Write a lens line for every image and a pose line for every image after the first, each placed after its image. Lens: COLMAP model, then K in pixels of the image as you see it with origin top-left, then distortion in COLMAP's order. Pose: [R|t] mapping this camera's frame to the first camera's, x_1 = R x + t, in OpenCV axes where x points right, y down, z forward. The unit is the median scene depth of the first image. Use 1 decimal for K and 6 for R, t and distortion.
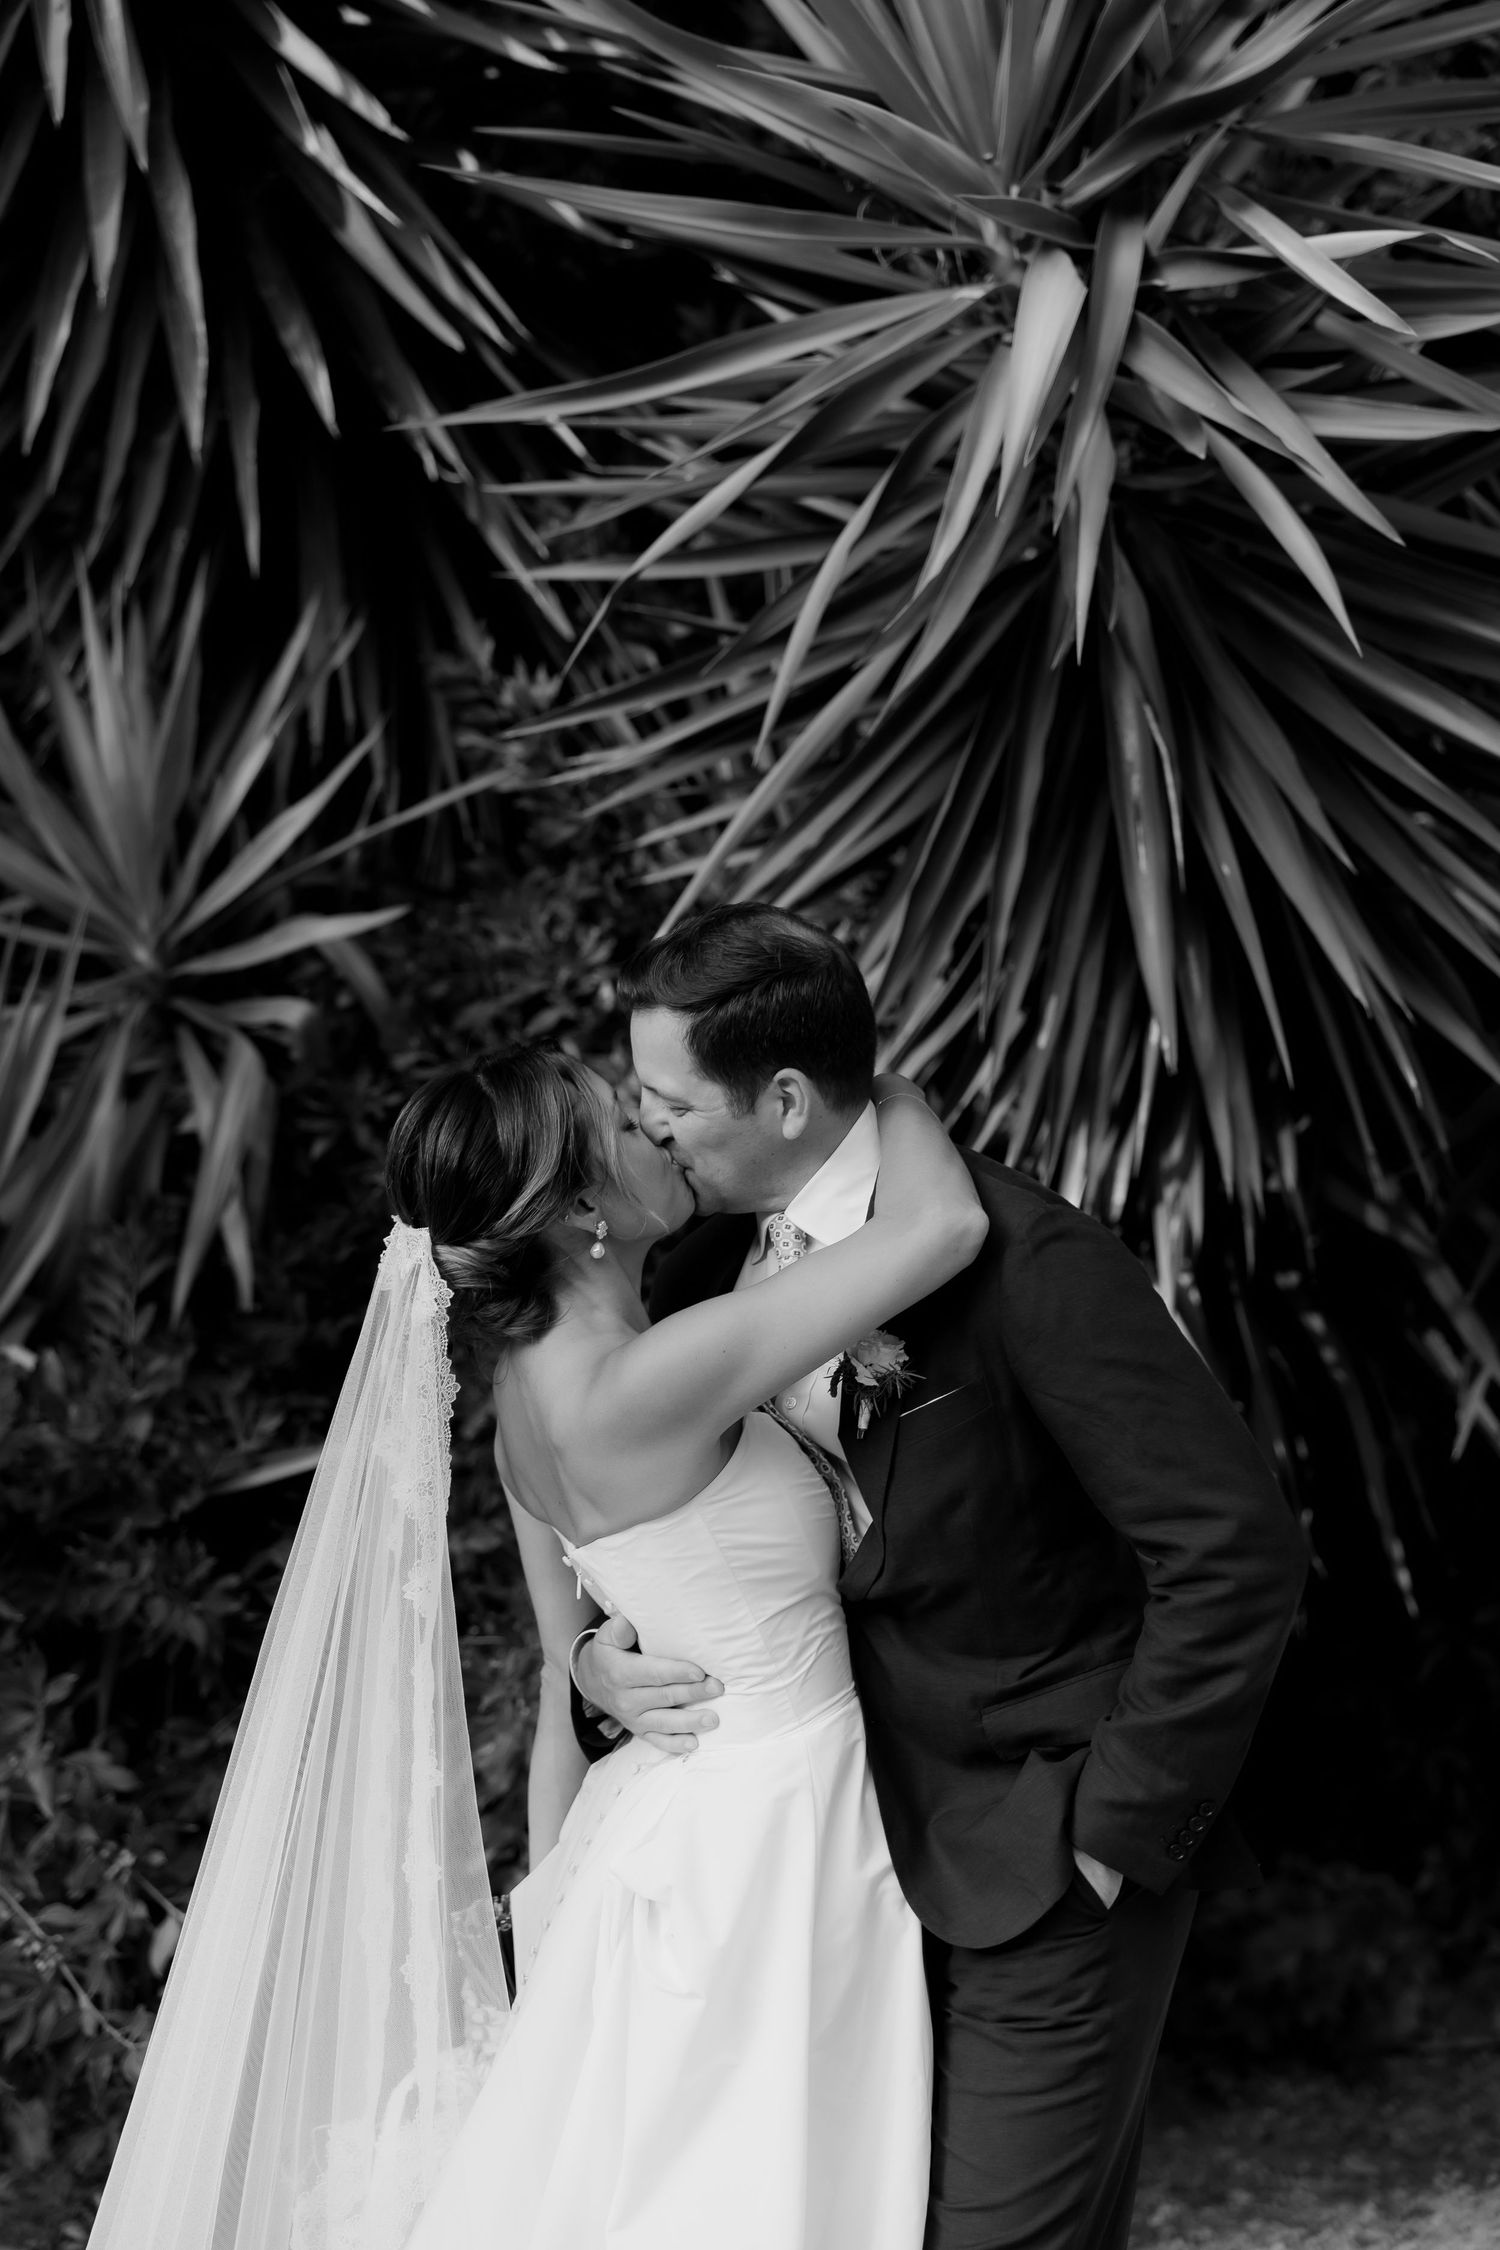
lens RADIAL K [[4229.2, 0, 766.2], [0, 4229.2, 1129.2], [0, 0, 1]] dist [0.648634, 0.000000]
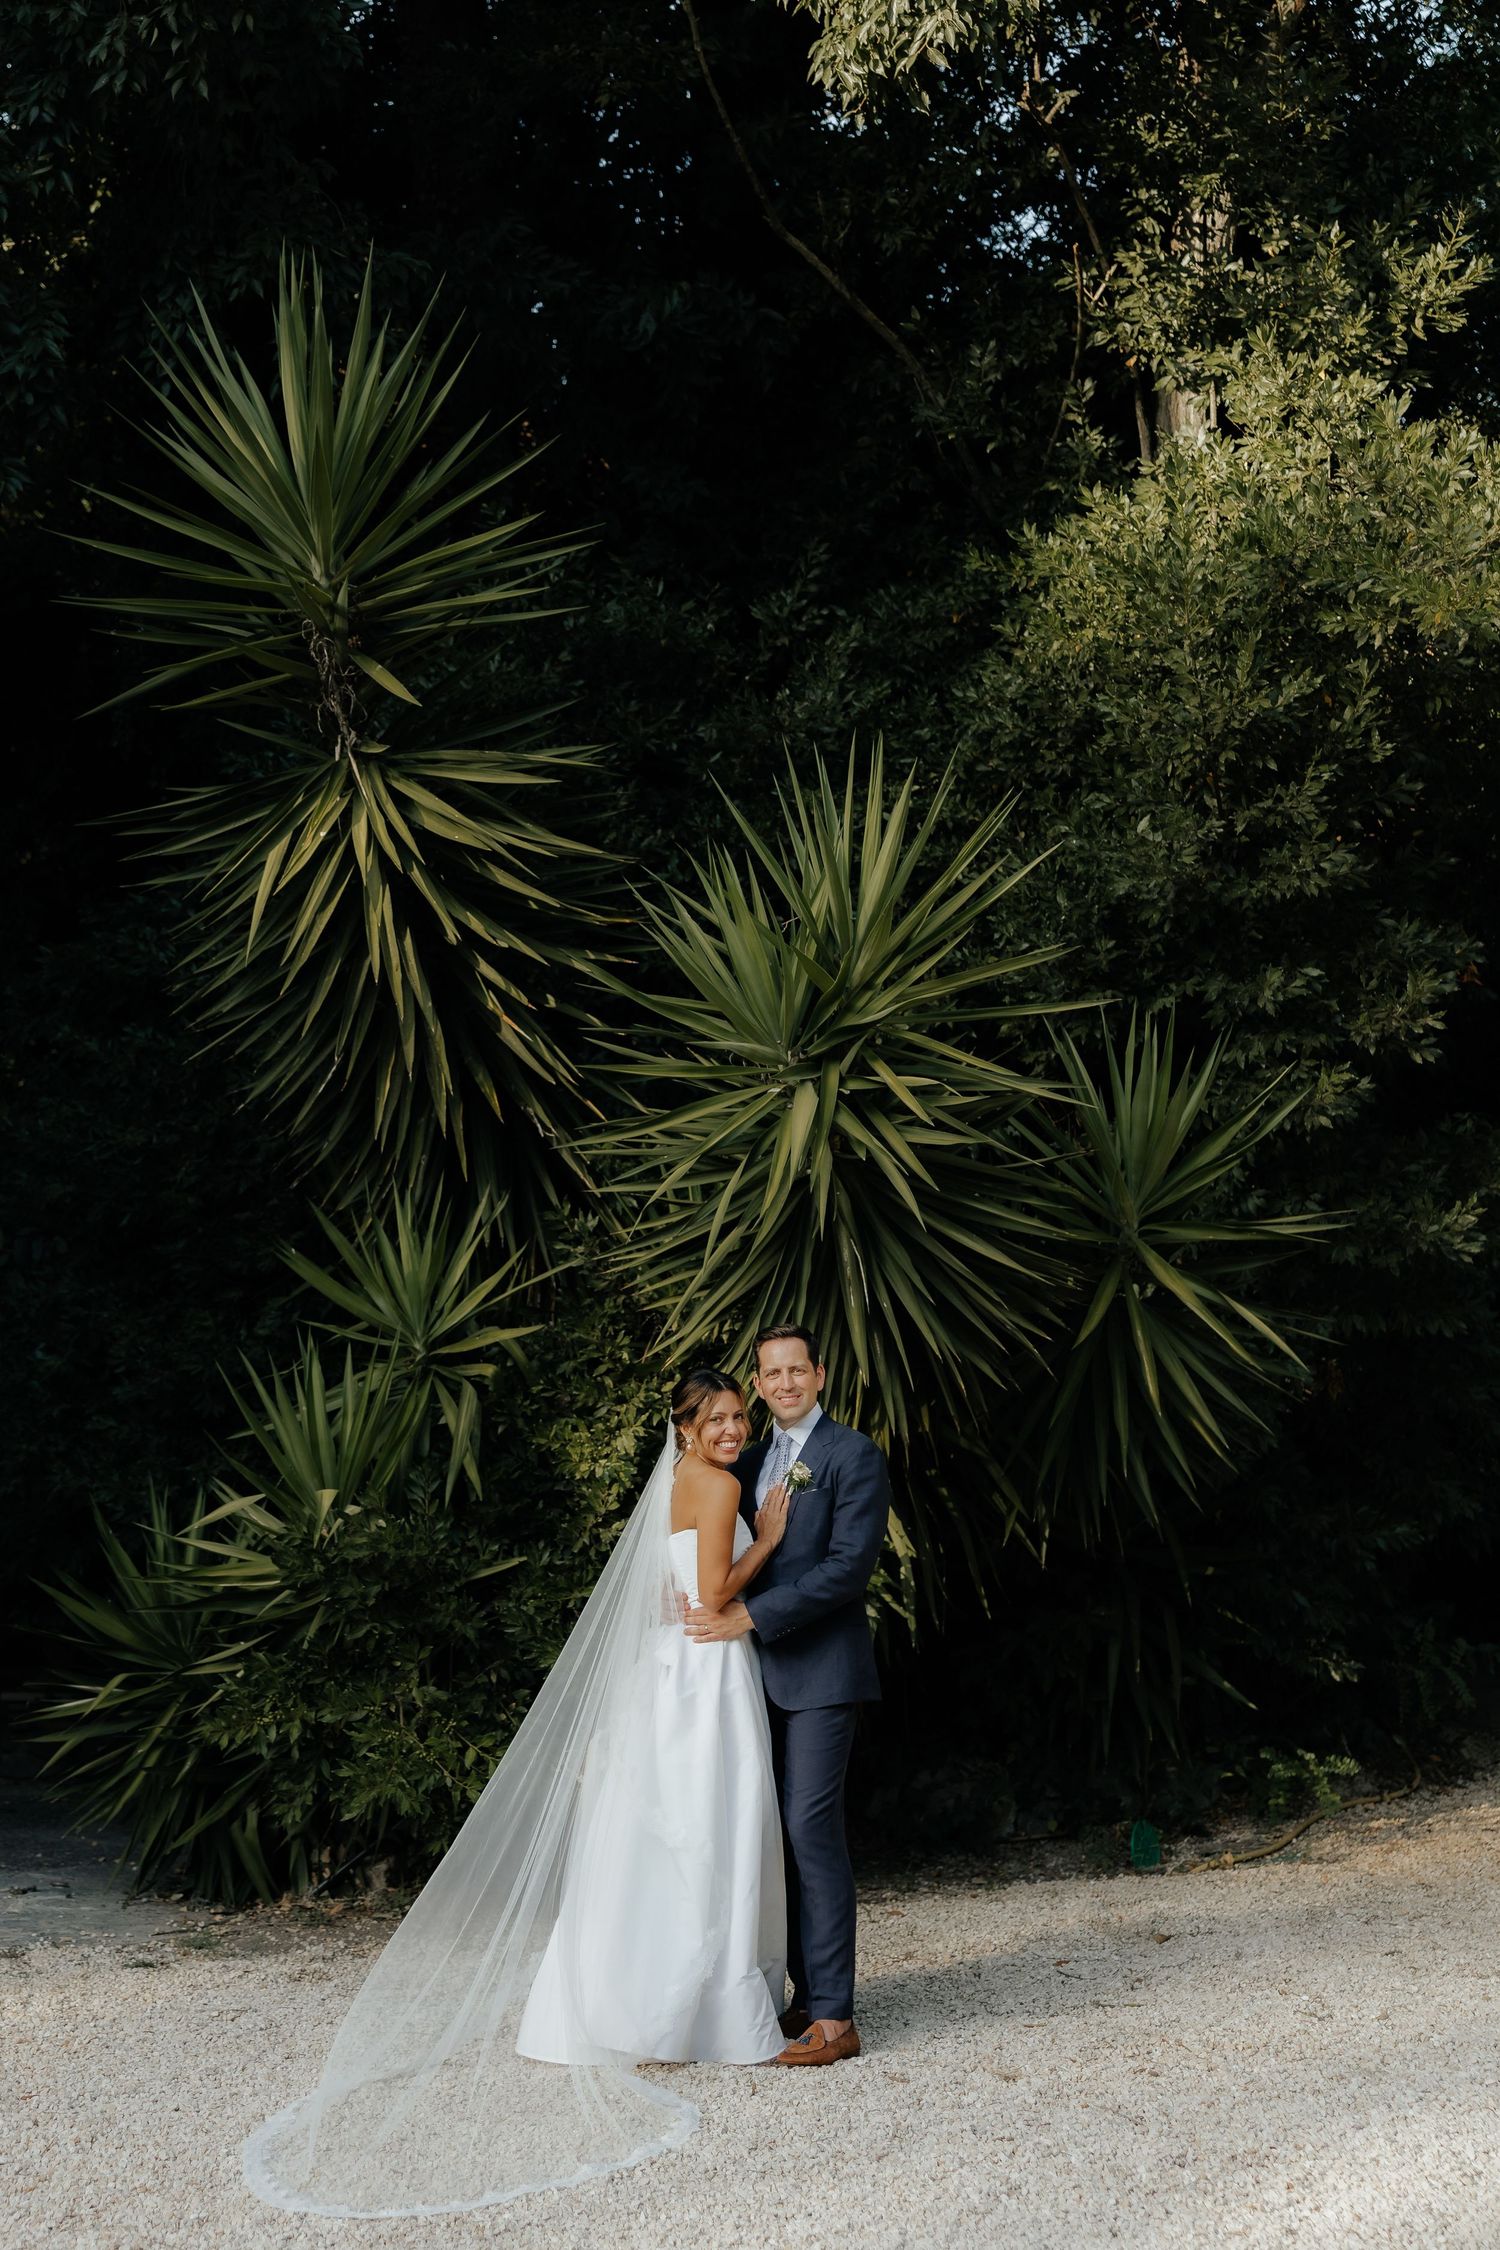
lens RADIAL K [[2791.8, 0, 727.5], [0, 2791.8, 1135.0], [0, 0, 1]] dist [-0.043220, 0.000000]
pose [[0.998852, -0.034502, 0.033240, -0.028903], [0.037517, 0.994789, -0.094801, -0.006282], [-0.029796, 0.095939, 0.994941, -0.510000]]
